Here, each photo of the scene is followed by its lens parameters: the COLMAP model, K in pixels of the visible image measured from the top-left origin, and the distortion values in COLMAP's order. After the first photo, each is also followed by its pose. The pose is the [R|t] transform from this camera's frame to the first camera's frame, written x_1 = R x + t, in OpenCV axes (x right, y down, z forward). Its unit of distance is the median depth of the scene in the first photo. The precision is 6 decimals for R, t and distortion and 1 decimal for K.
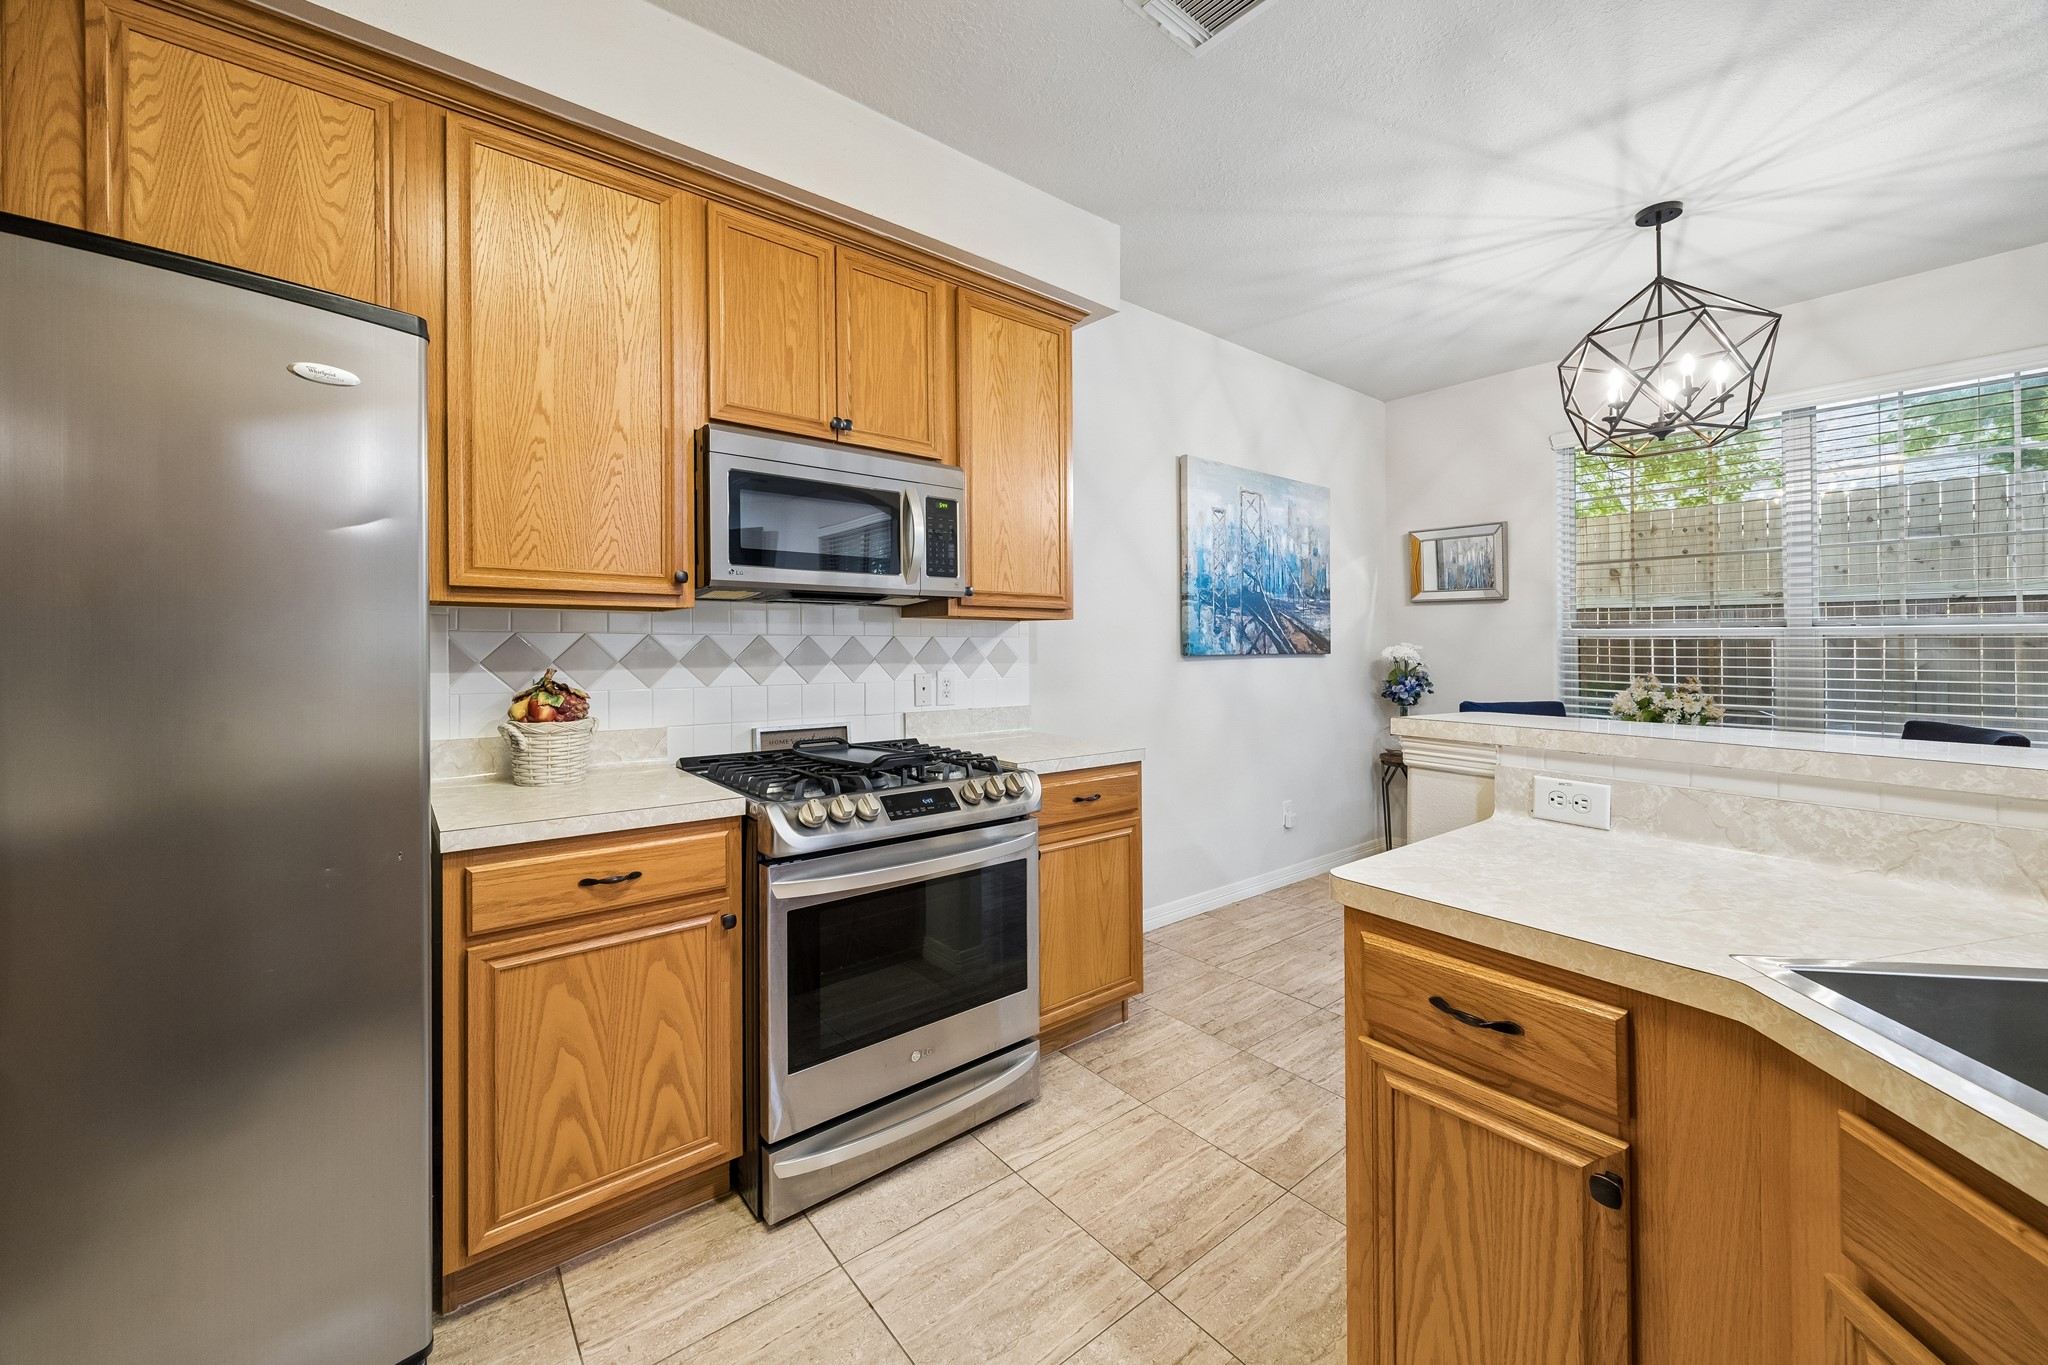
lens RADIAL K [[790.2, 0, 1022.9], [0, 790.2, 642.3], [0, 0, 1]] dist [-0.002298, -0.000083]
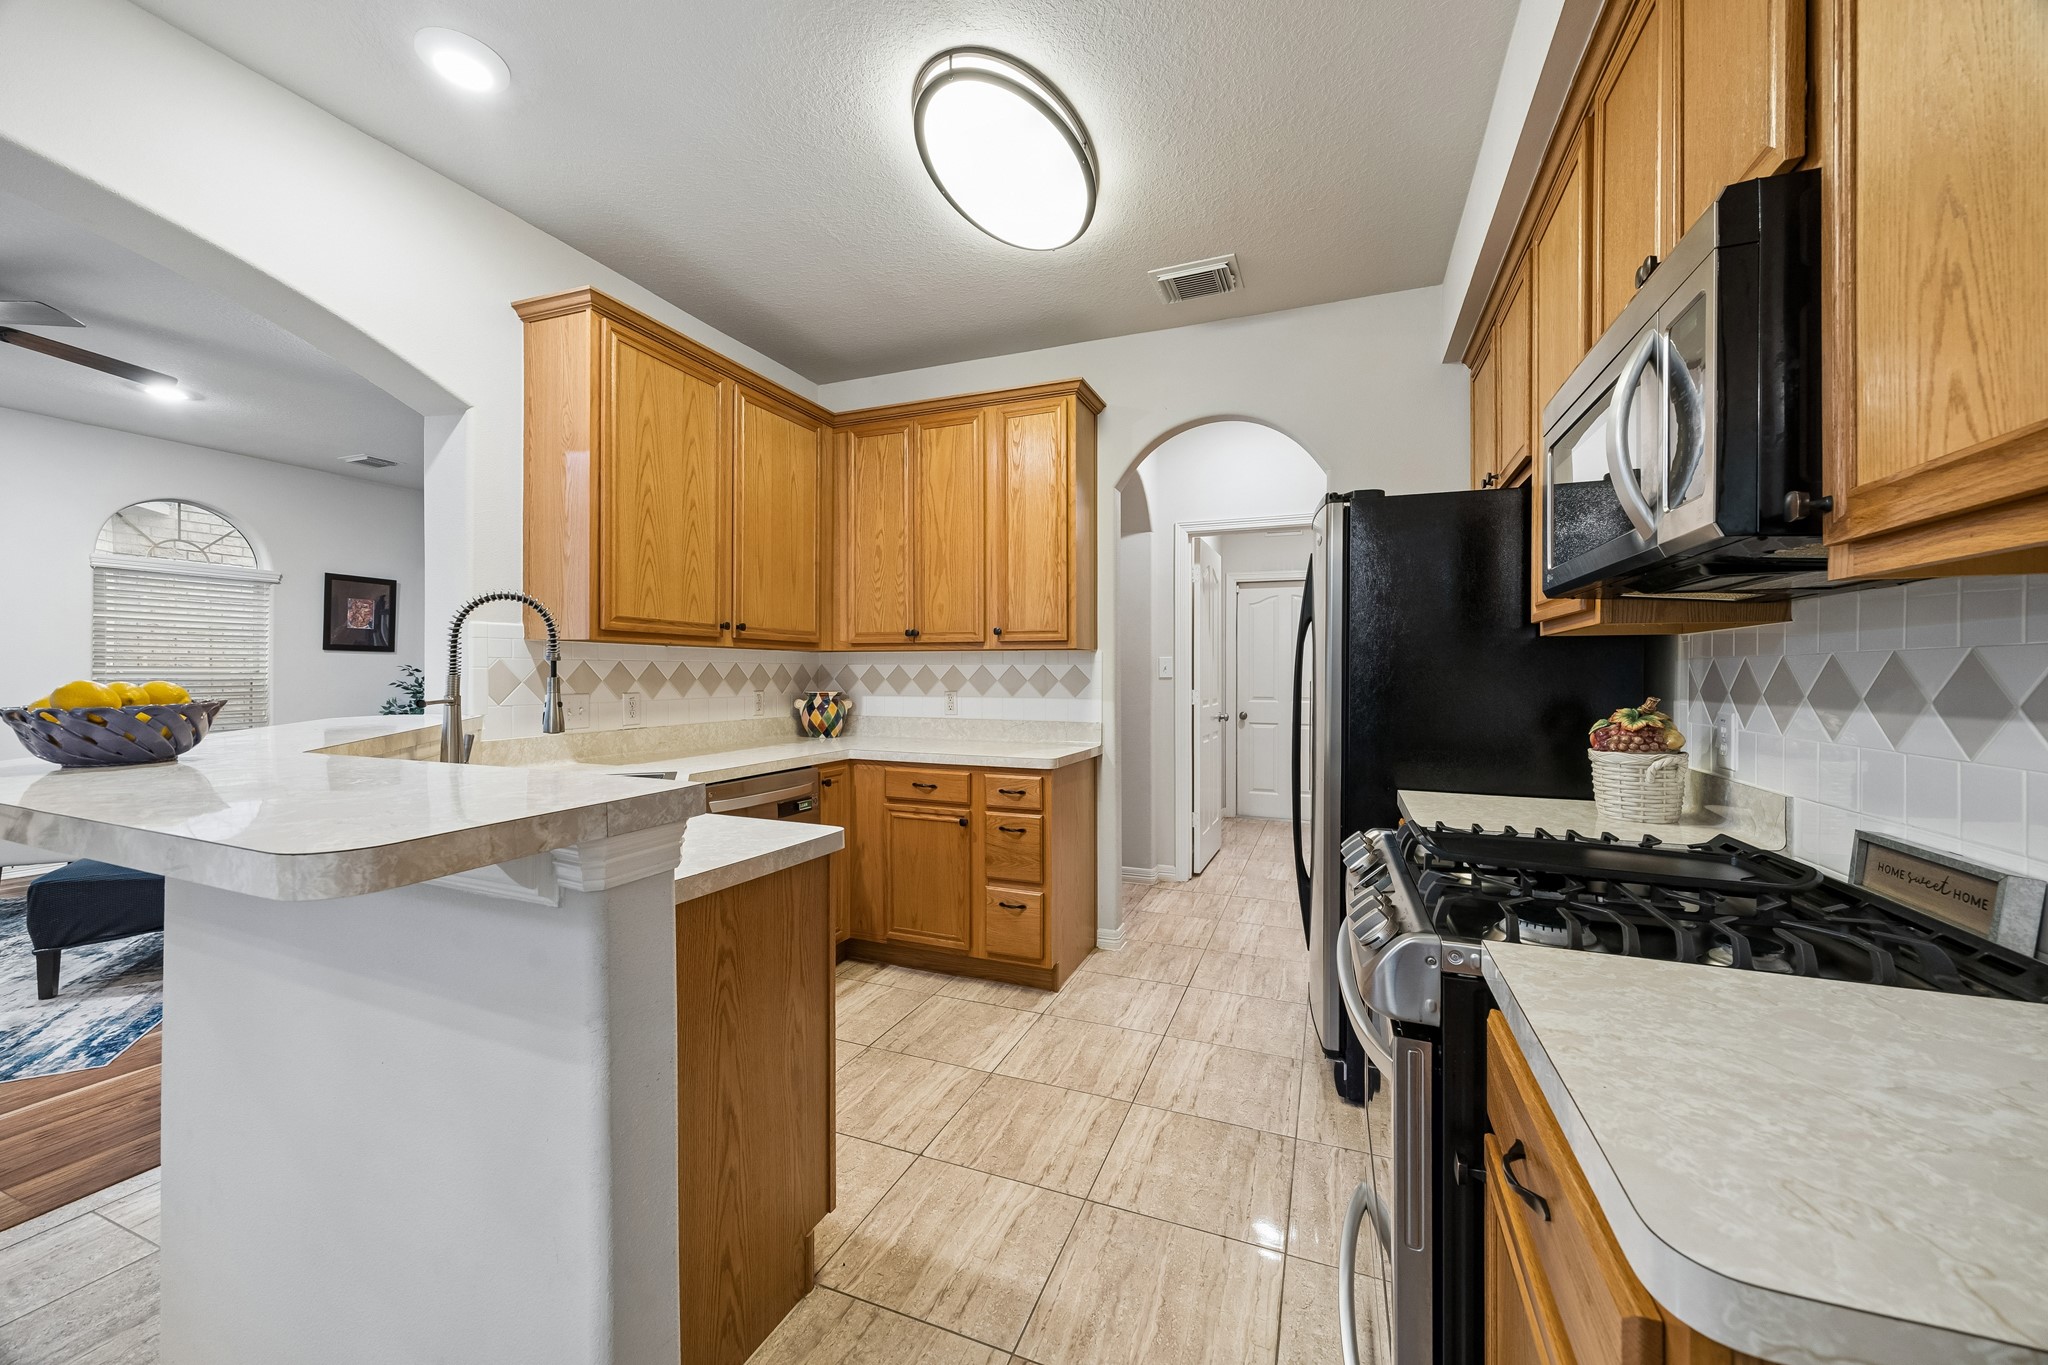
lens RADIAL K [[789.0, 0, 1016.4], [0, 789.0, 668.2], [0, 0, 1]] dist [0.000496, 0.000017]
pose [[-0.877968, -0.006791, -0.478672, 0.257452], [-0.002675, 0.999953, -0.009280, 0.006815], [0.478712, -0.006867, -0.877945, 0.760011]]
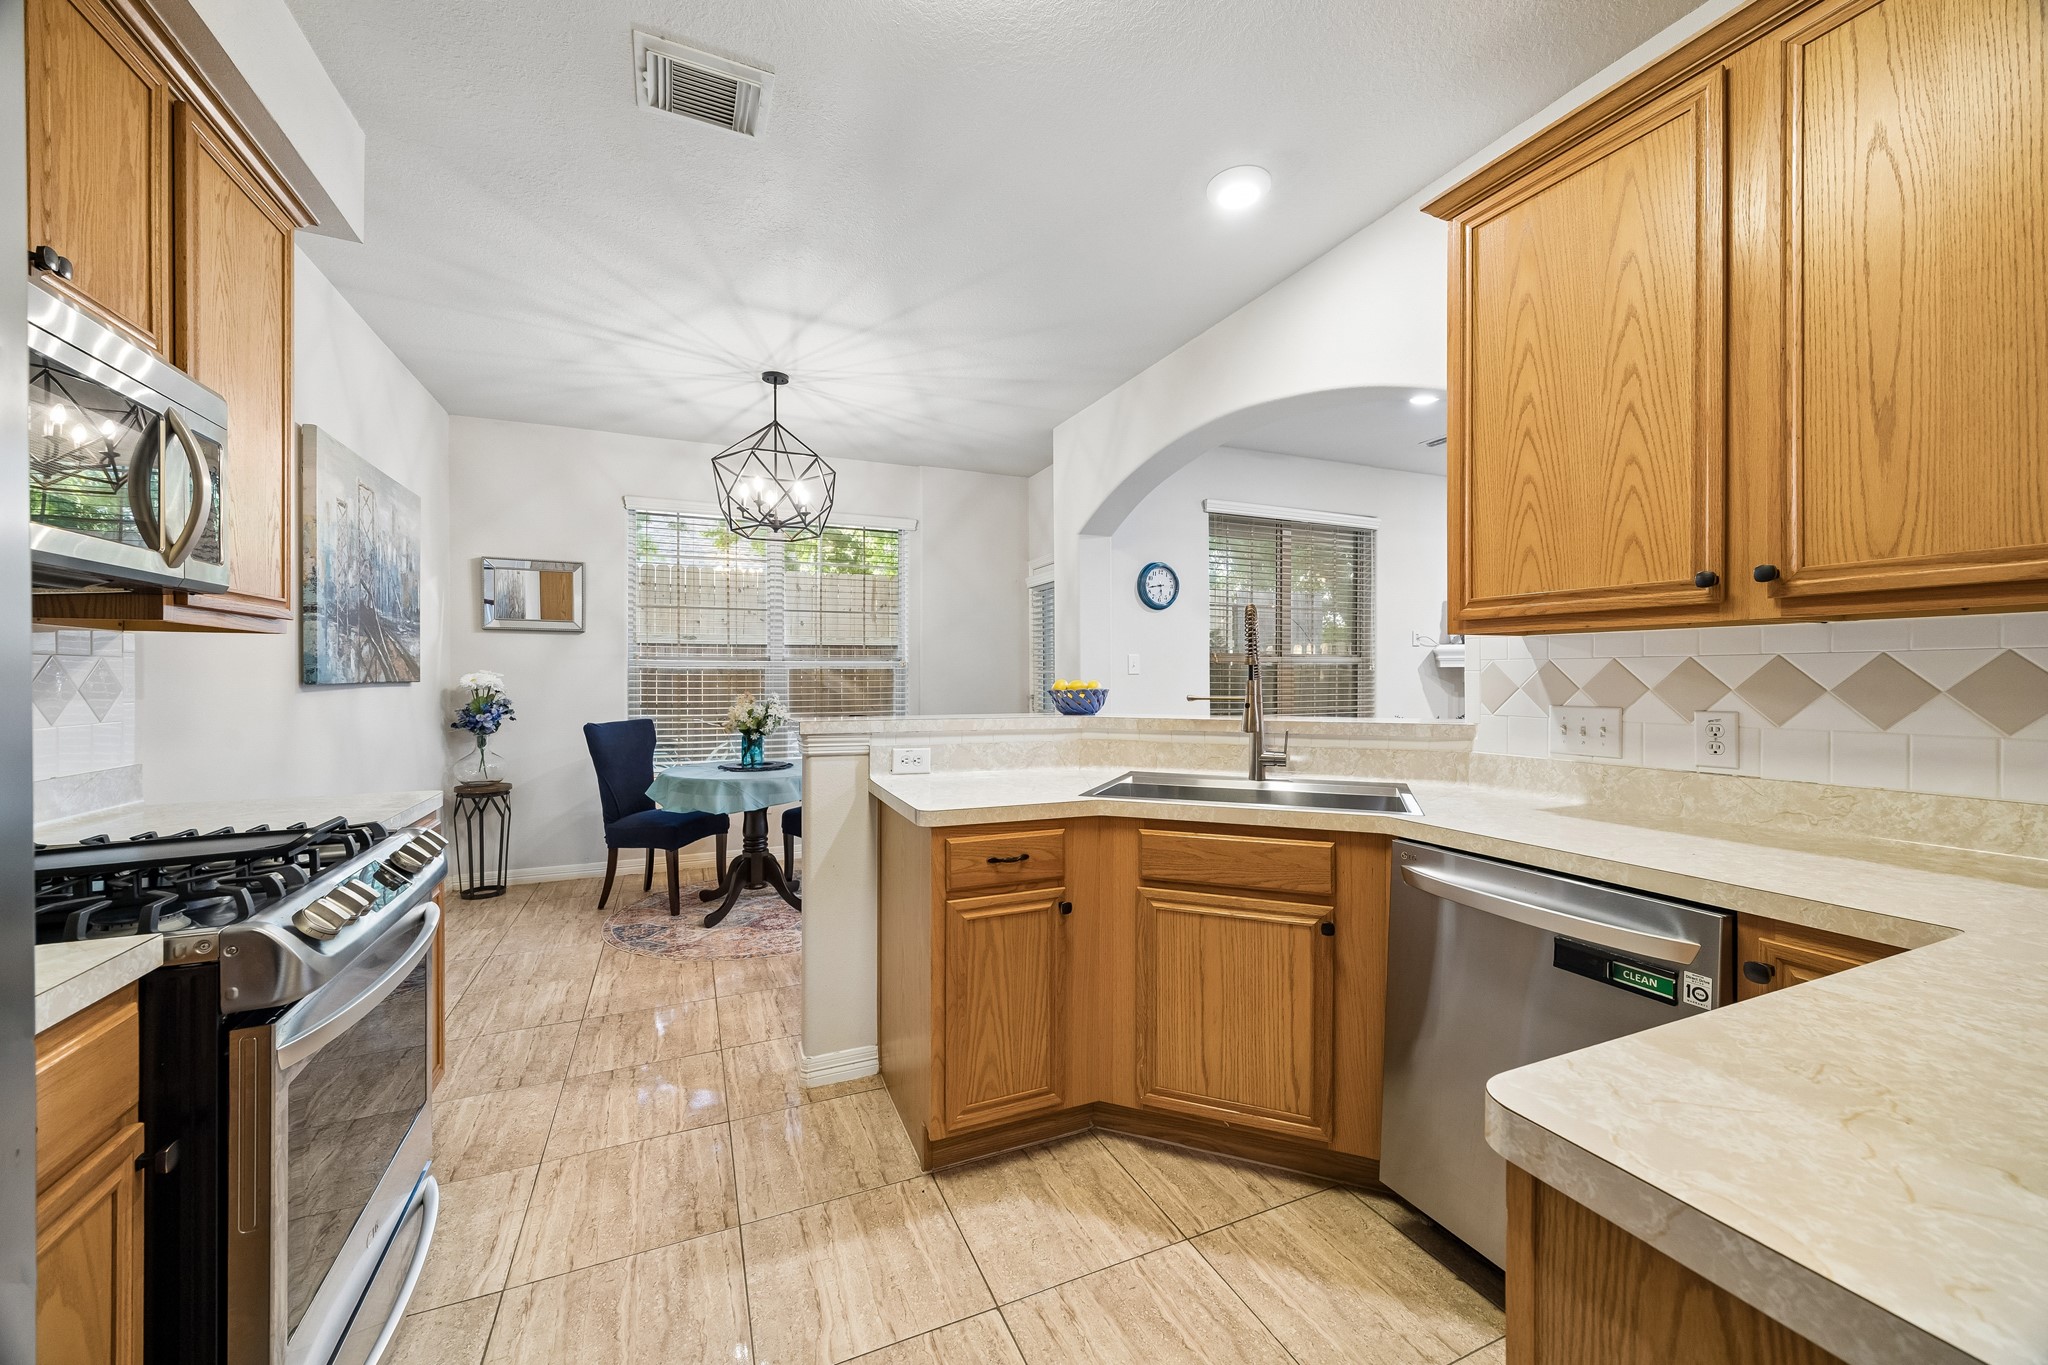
lens RADIAL K [[777.4, 0, 1029.4], [0, 777.4, 671.1], [0, 0, 1]] dist [0.008059, 0.000020]
pose [[0.263007, 0.004771, 0.964782, -0.344153], [-0.002495, 0.999988, -0.004265, 0.005150], [-0.964791, -0.001286, 0.263016, 0.120179]]
